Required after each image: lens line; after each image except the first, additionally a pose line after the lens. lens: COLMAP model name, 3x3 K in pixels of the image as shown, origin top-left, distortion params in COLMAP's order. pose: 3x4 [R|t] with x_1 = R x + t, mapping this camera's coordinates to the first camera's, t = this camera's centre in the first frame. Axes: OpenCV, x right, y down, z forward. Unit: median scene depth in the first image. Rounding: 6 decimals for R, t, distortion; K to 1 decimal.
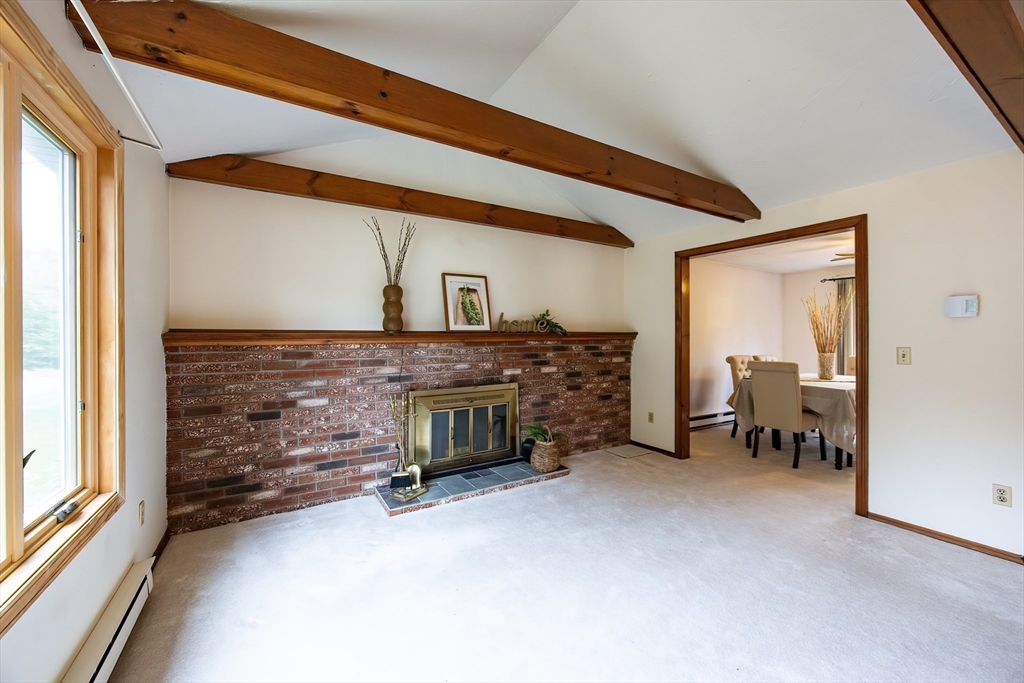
lens RADIAL K [[397.0, 0, 513.7], [0, 397.0, 339.3], [0, 0, 1]] dist [-0.001339, 0.000009]
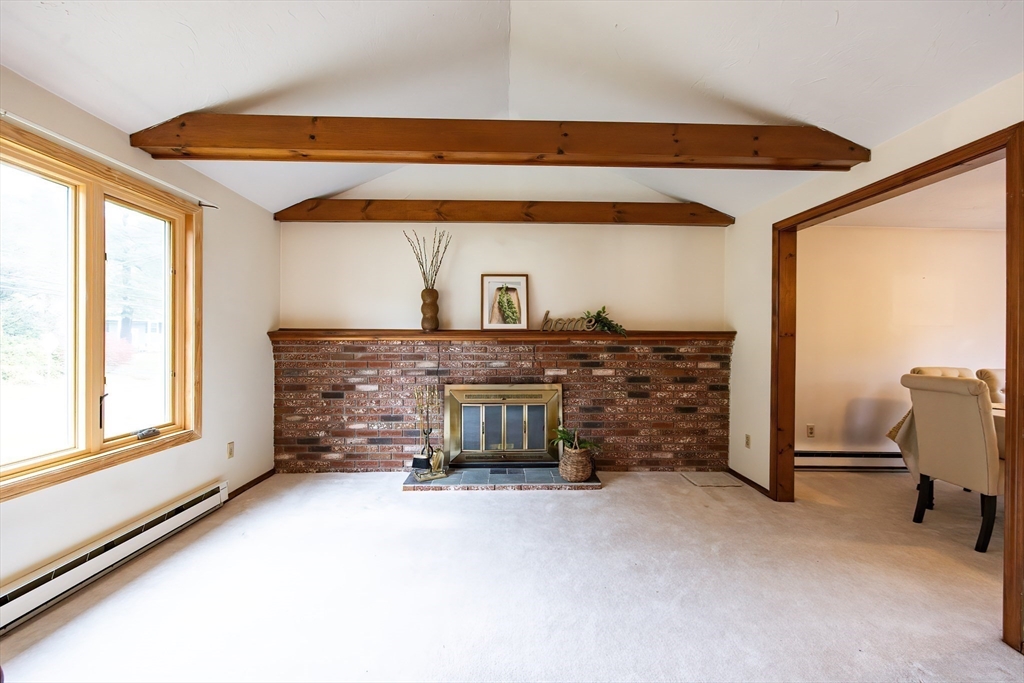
lens RADIAL K [[410.8, 0, 515.8], [0, 410.8, 341.2], [0, 0, 1]] dist [-0.002059, 0.000052]
pose [[0.869522, 0.009013, -0.493811, 0.432617], [-0.009873, 0.999951, 0.000866, 0.007501], [0.493795, 0.004123, 0.869569, 0.098813]]
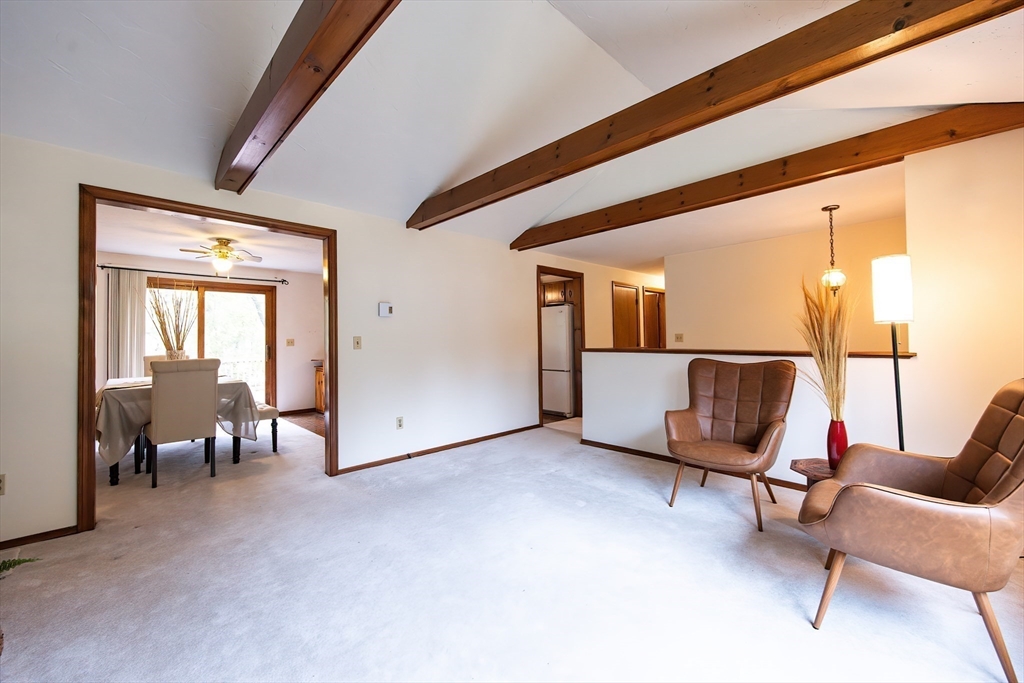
lens RADIAL K [[406.3, 0, 512.0], [0, 406.3, 341.5], [0, 0, 1]] dist [0.000226, 0.000018]
pose [[-0.222861, -0.000581, 0.974850, -0.372667], [0.016642, 0.999852, 0.004401, 0.028692], [-0.974708, 0.017204, -0.222819, 0.590595]]
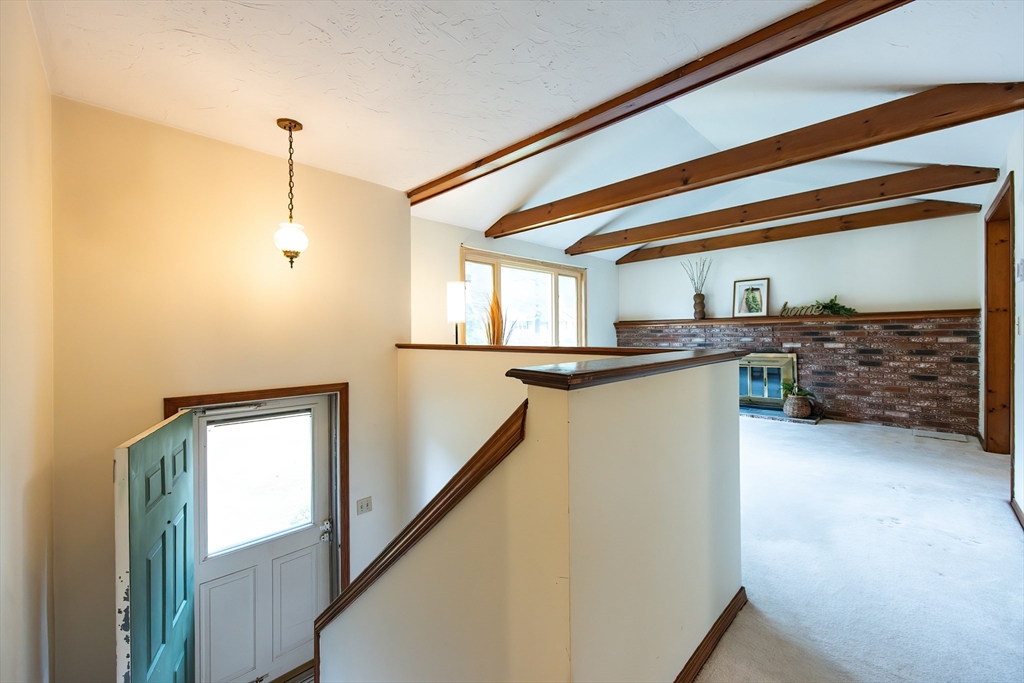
lens RADIAL K [[415.5, 0, 516.2], [0, 415.5, 336.7], [0, 0, 1]] dist [-0.000619, -0.000736]
pose [[0.250985, 0.004650, -0.967980, 1.211545], [0.006884, 0.999955, 0.006589, 0.040318], [0.967966, -0.008317, 0.250942, -0.275200]]
